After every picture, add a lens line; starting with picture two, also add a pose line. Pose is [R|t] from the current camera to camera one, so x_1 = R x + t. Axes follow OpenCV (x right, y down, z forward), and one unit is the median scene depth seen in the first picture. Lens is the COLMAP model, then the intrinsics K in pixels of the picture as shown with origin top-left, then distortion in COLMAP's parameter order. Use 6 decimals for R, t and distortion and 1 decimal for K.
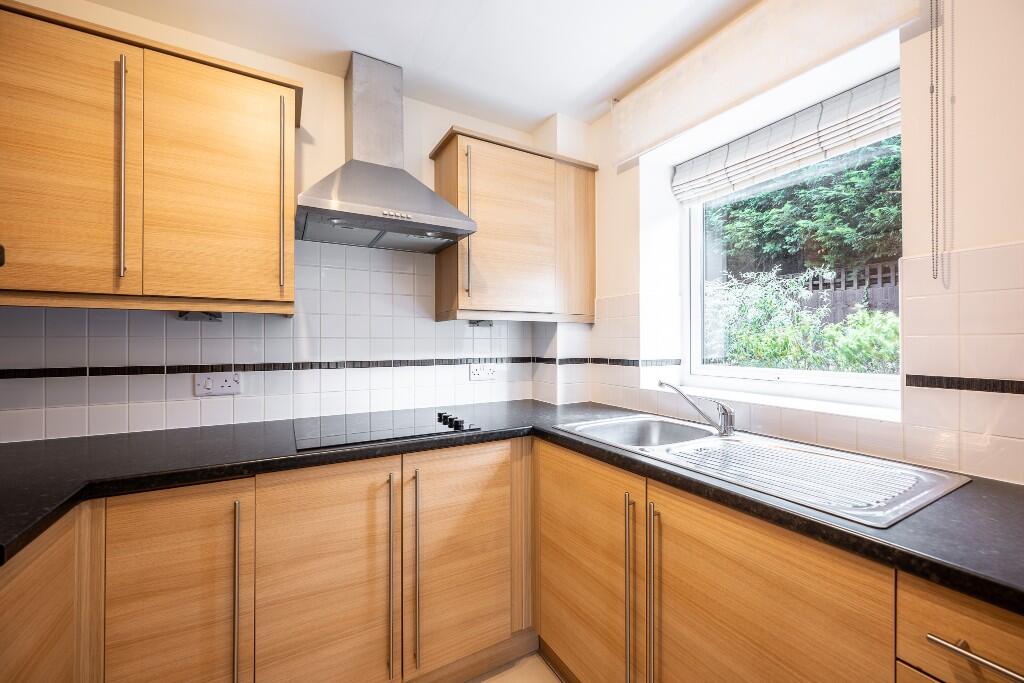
lens RADIAL K [[403.1, 0, 512.0], [0, 403.1, 341.5], [0, 0, 1]] dist [0.000726, 0.000045]
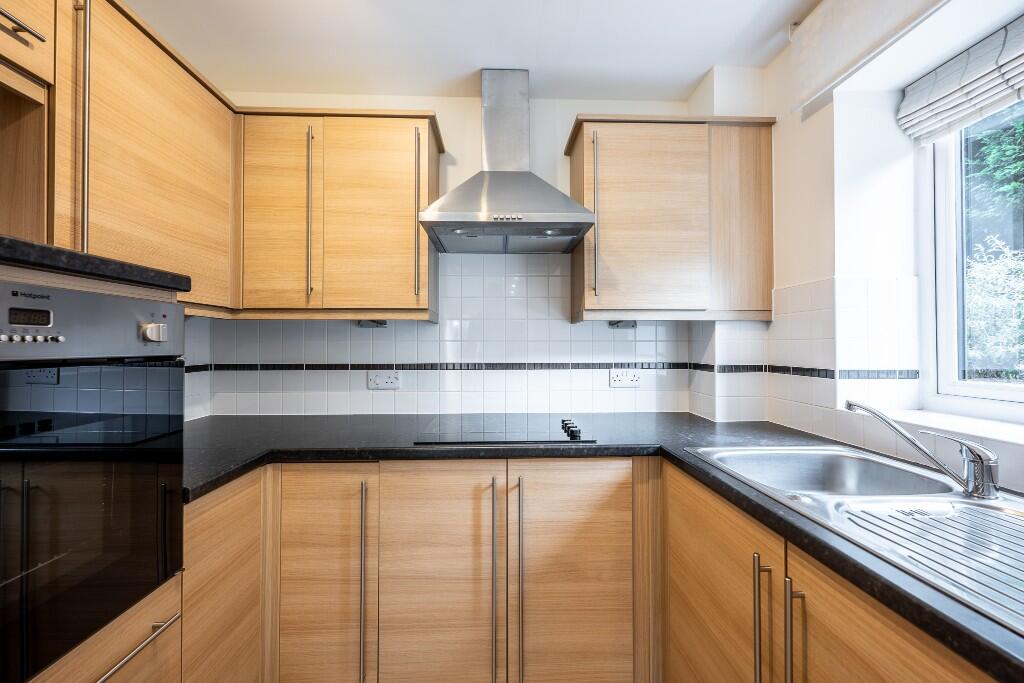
lens RADIAL K [[403.1, 0, 512.0], [0, 403.1, 341.5], [0, 0, 1]] dist [0.000726, 0.000045]
pose [[0.887238, -0.004122, -0.461294, 0.171774], [0.000641, 0.999970, -0.007704, 0.000442], [0.461312, 0.006540, 0.887214, 0.115889]]
